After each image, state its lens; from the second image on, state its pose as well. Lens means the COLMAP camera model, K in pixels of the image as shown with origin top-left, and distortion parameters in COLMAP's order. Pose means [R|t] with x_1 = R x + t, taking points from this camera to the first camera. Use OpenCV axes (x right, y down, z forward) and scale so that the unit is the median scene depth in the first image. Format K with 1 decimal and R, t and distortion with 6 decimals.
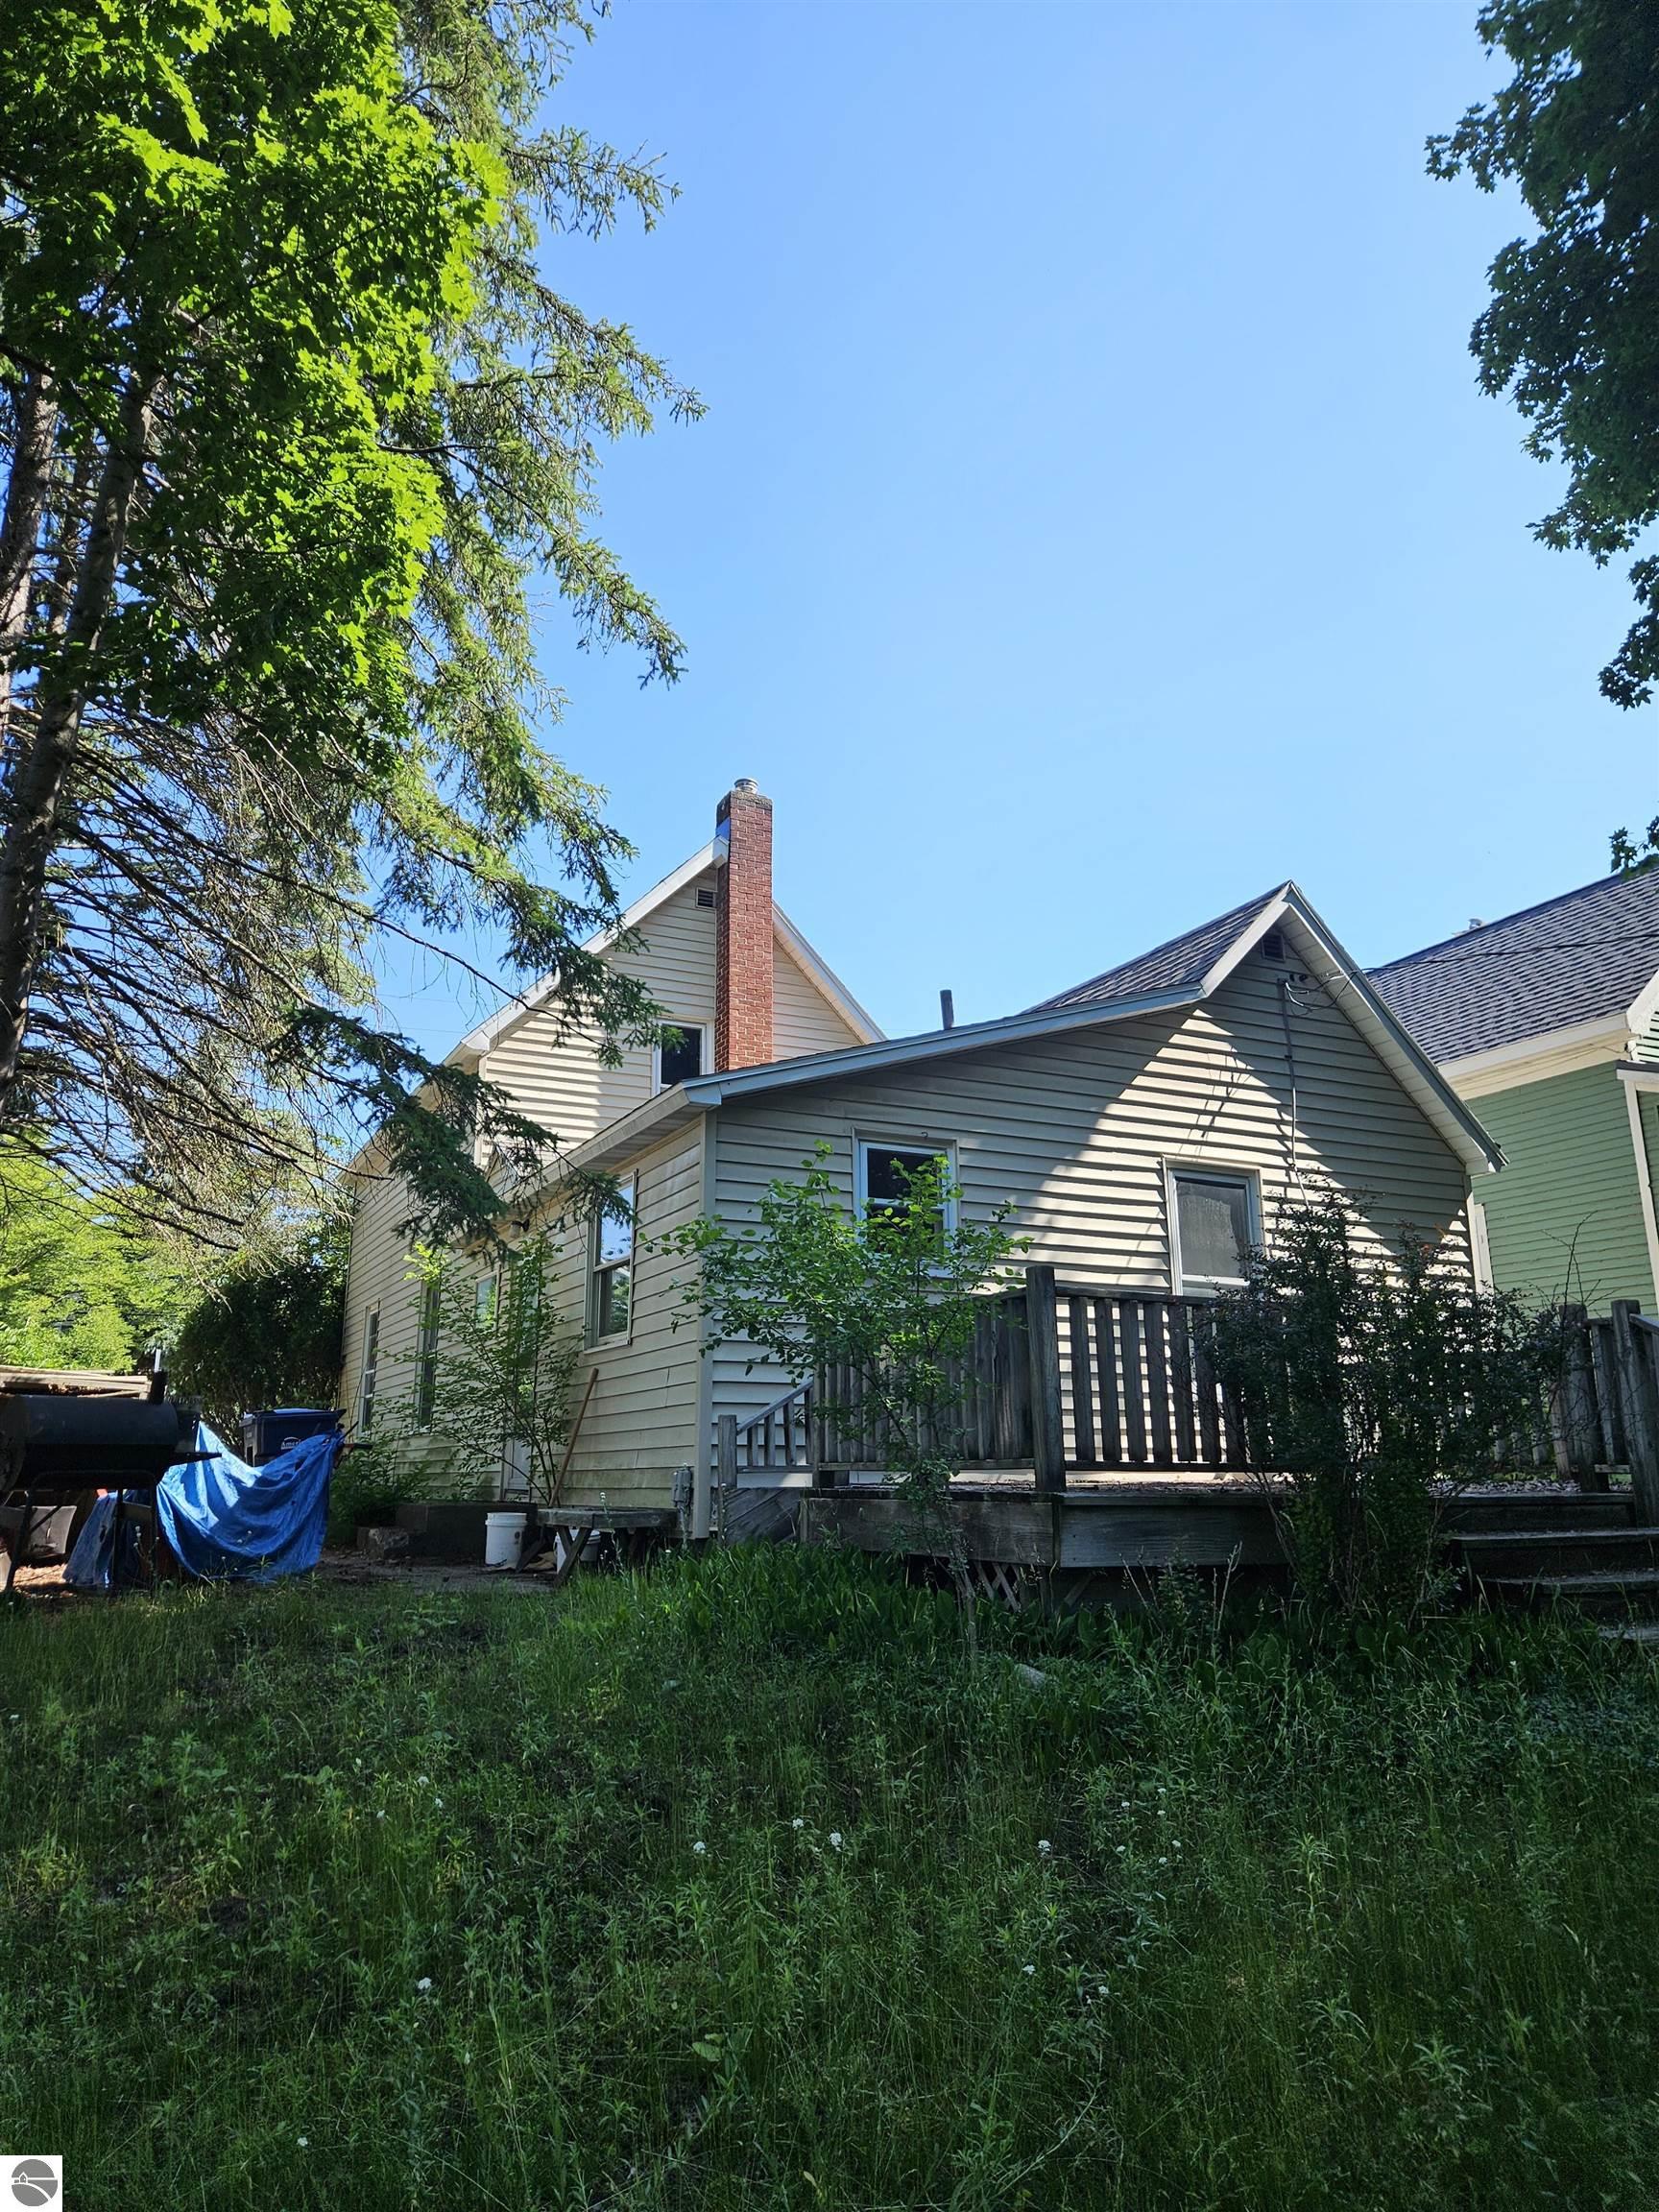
lens RADIAL K [[1471.6, 0, 828.3], [0, 1471.6, 1110.4], [0, 0, 1]] dist [0.058492, -0.000143]
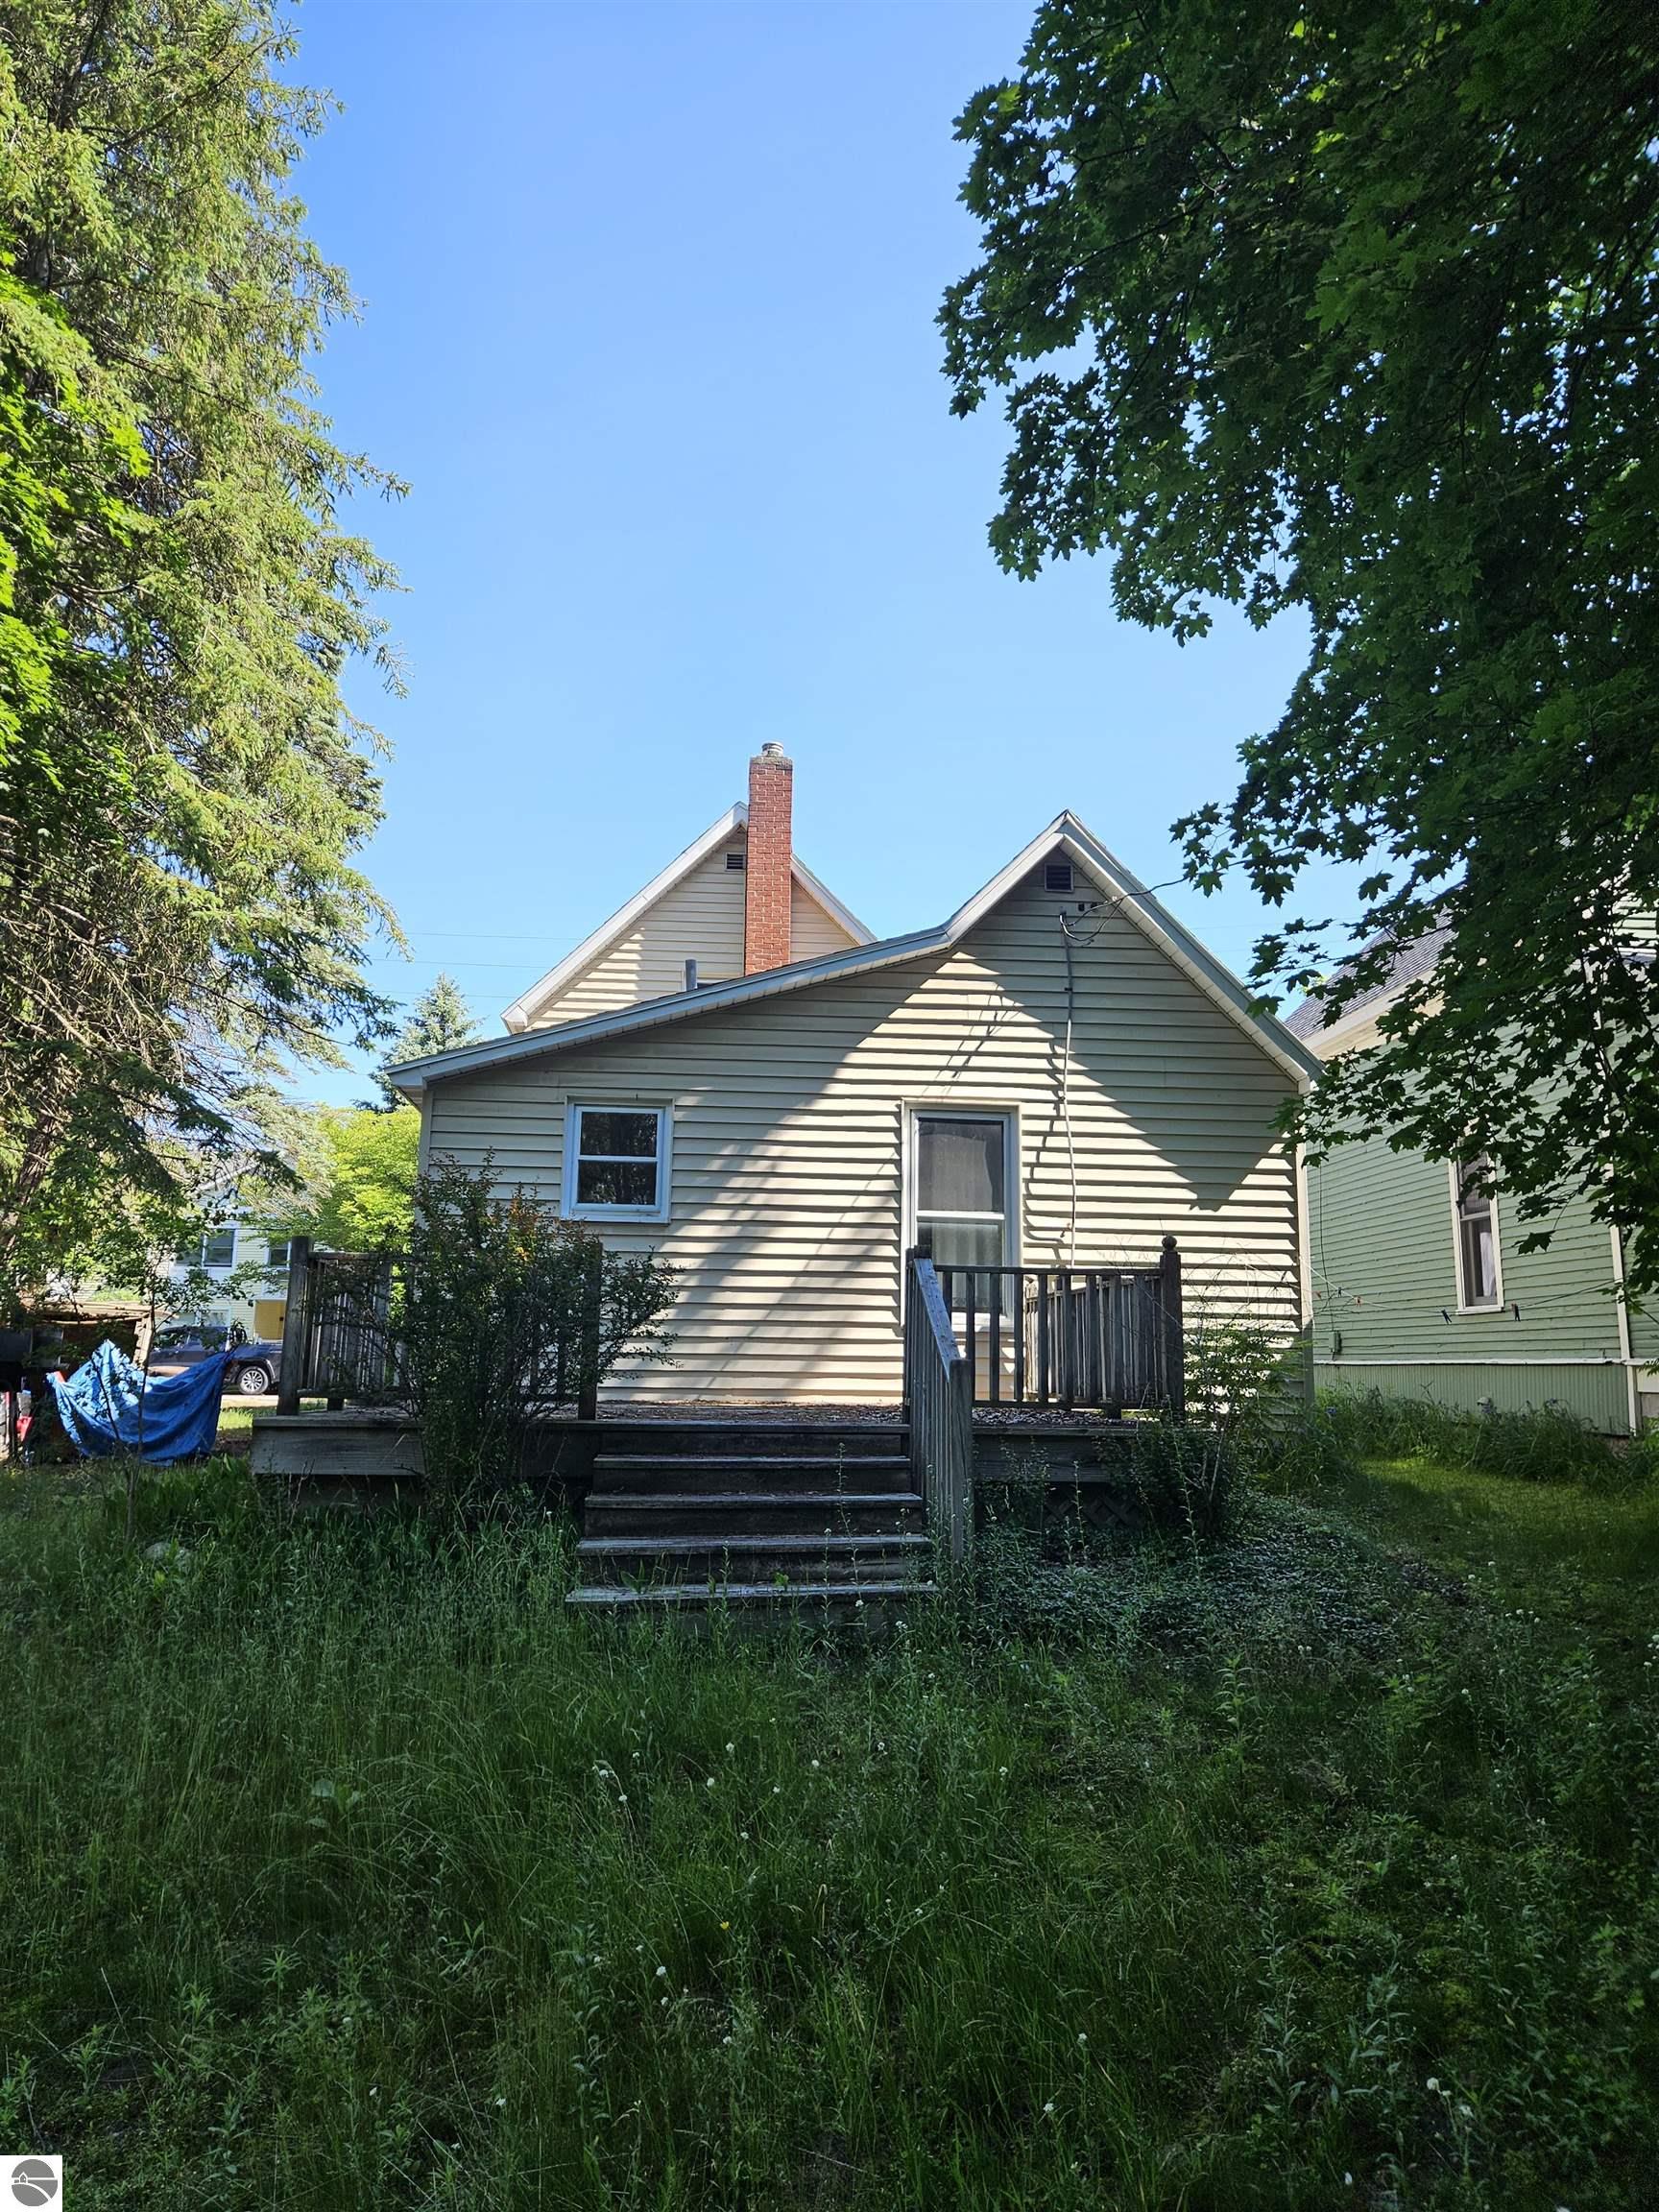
lens RADIAL K [[1471.6, 0, 822.7], [0, 1471.6, 1104.2], [0, 0, 1]] dist [0.058492, -0.000143]
pose [[0.927376, -0.048391, -0.370989, 0.541382], [0.071366, 0.996273, 0.048447, -0.019502], [0.367262, -0.071404, 0.927373, 0.006019]]
